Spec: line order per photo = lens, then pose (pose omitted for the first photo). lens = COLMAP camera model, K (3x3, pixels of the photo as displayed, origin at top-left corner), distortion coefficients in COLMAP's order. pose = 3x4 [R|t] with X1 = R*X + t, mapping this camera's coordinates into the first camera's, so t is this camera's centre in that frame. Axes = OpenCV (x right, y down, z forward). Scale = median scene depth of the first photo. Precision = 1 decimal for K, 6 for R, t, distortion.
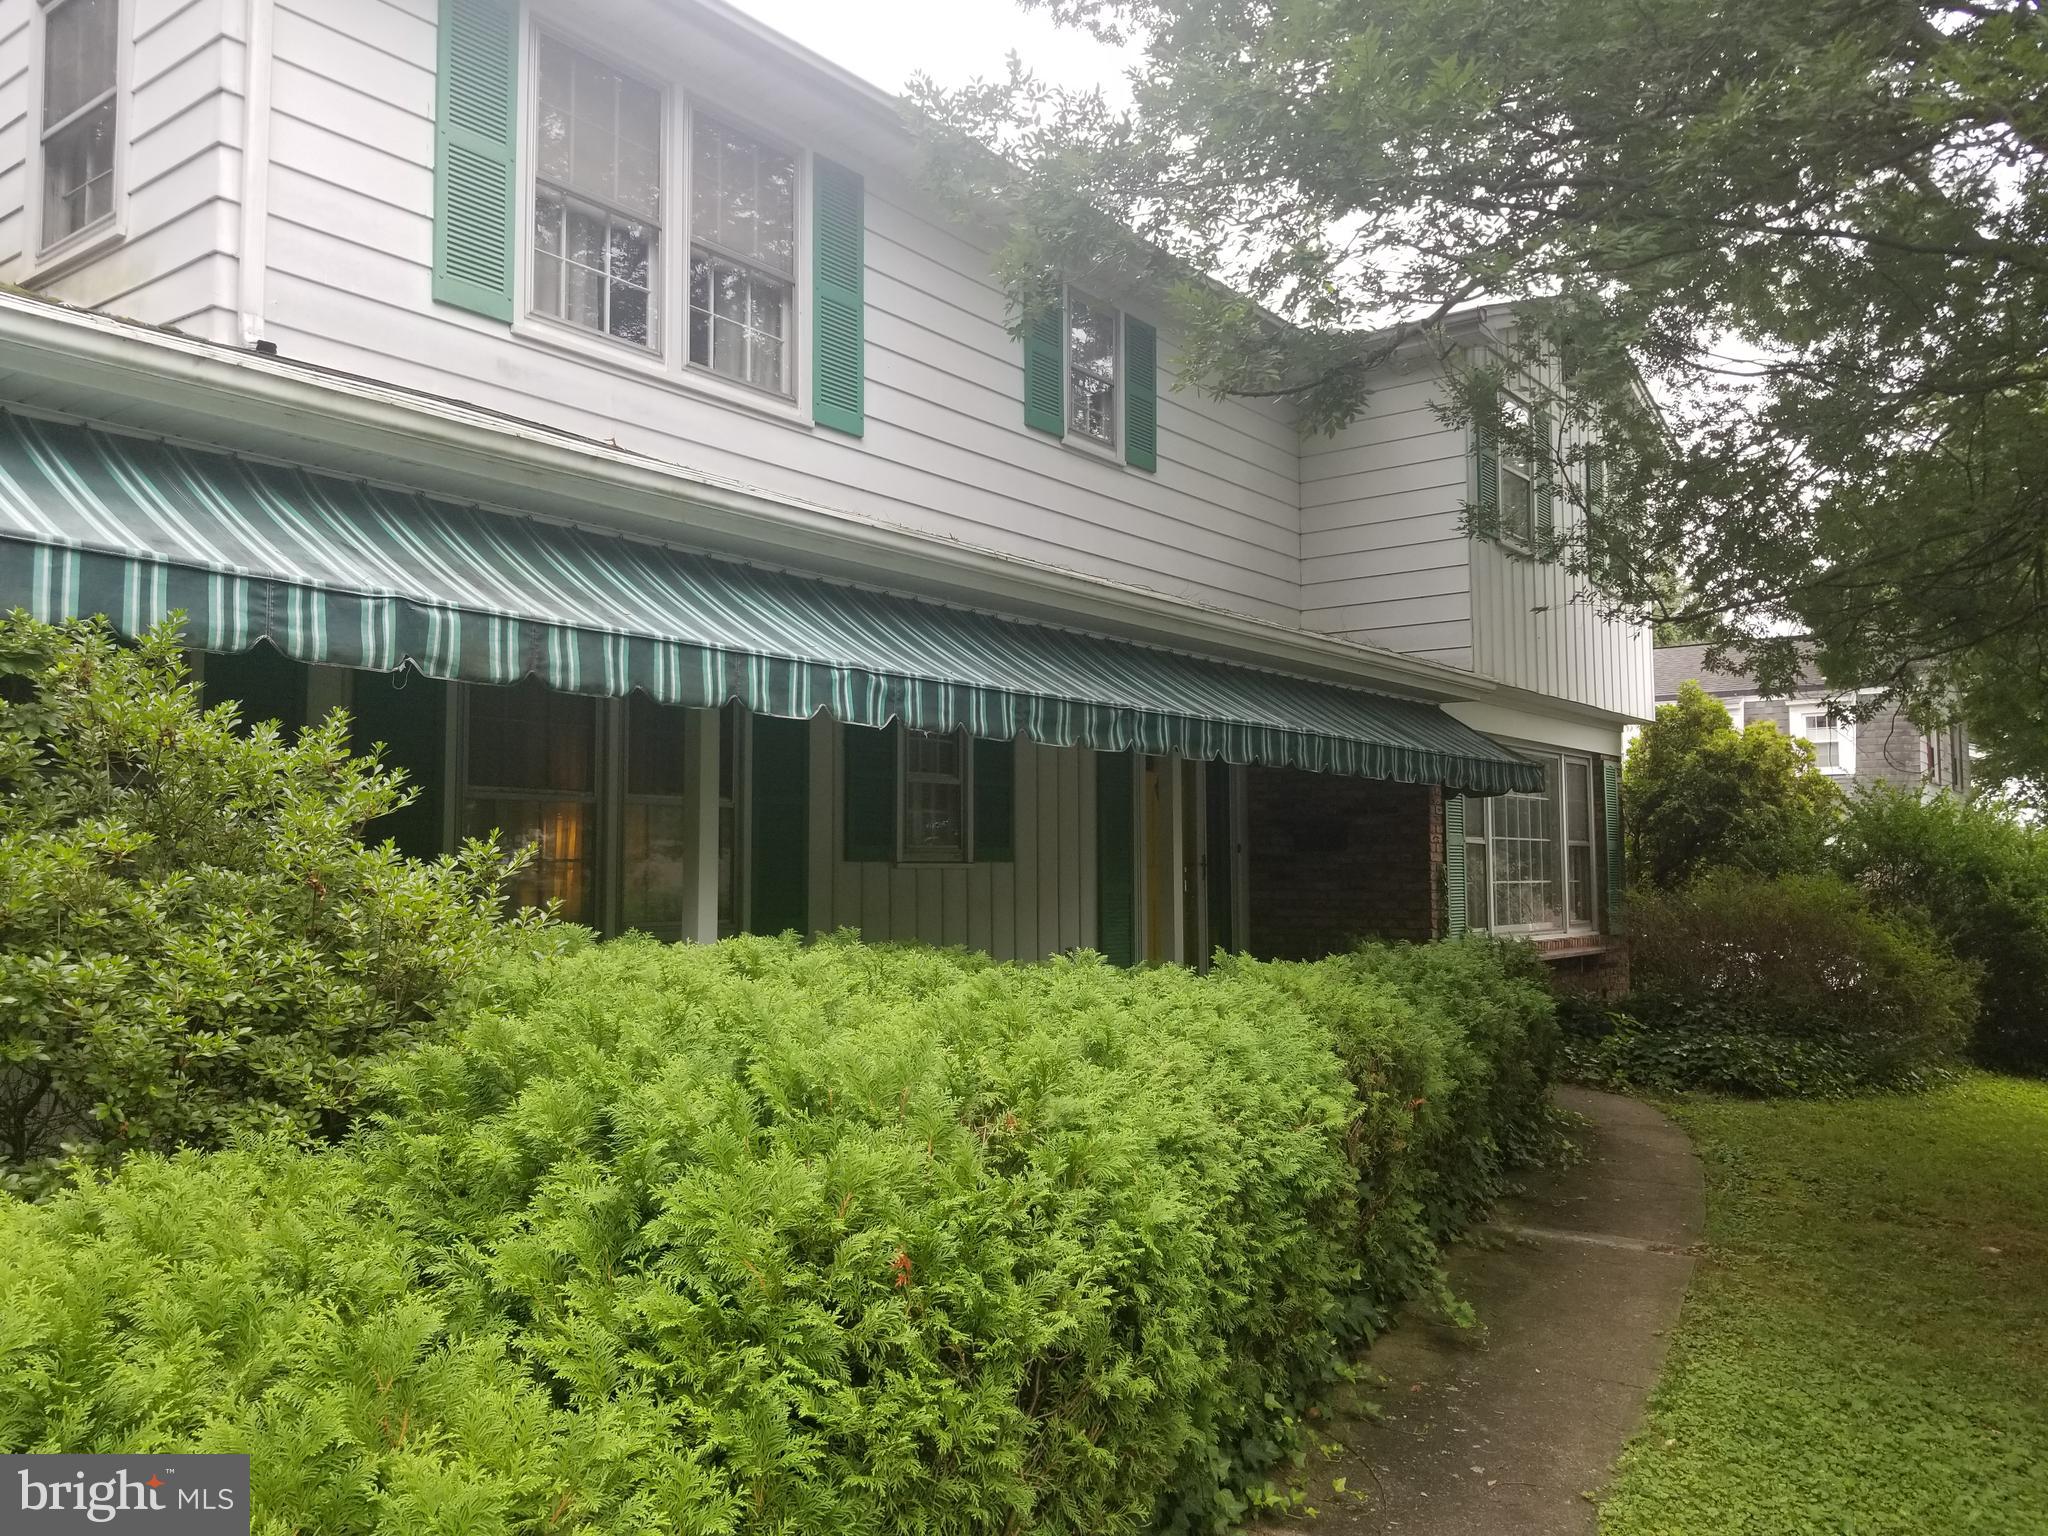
lens RADIAL K [[1587.0, 0, 1023.9], [0, 1587.0, 770.2], [0, 0, 1]] dist [0.041228, -0.006727]
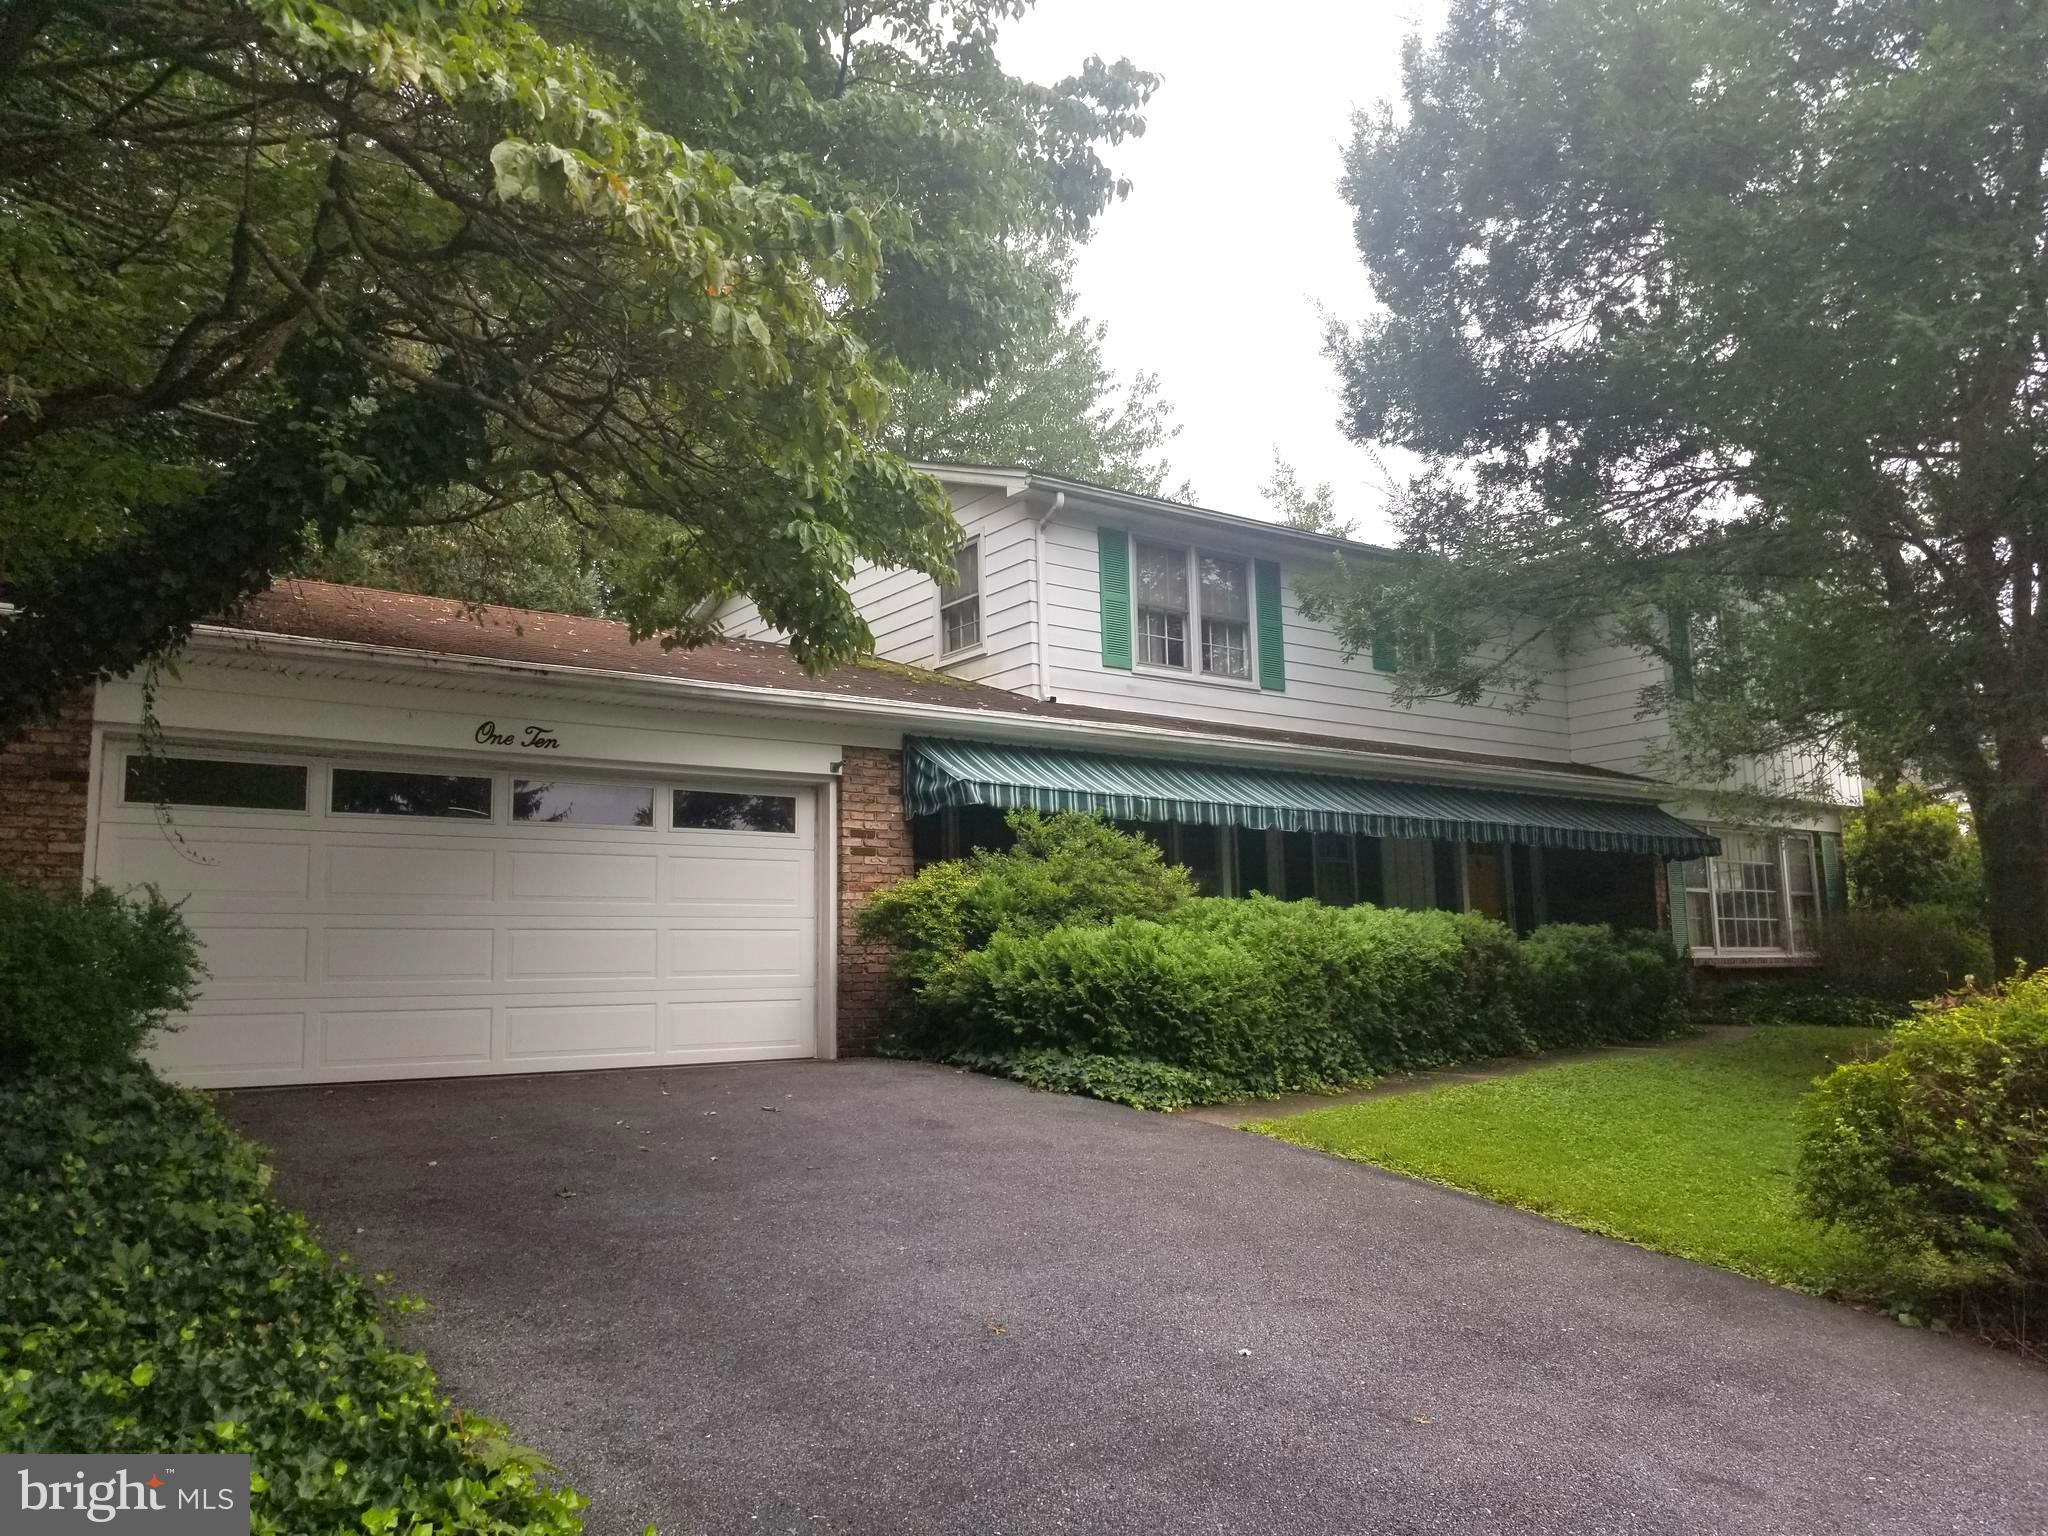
lens RADIAL K [[1587.0, 0, 1021.0], [0, 1587.0, 772.1], [0, 0, 1]] dist [0.041228, -0.006727]
pose [[0.959046, -0.060265, -0.276766, 0.169029], [0.039213, 0.995944, -0.080984, 0.057500], [0.280524, 0.066815, 0.957519, -1.331818]]
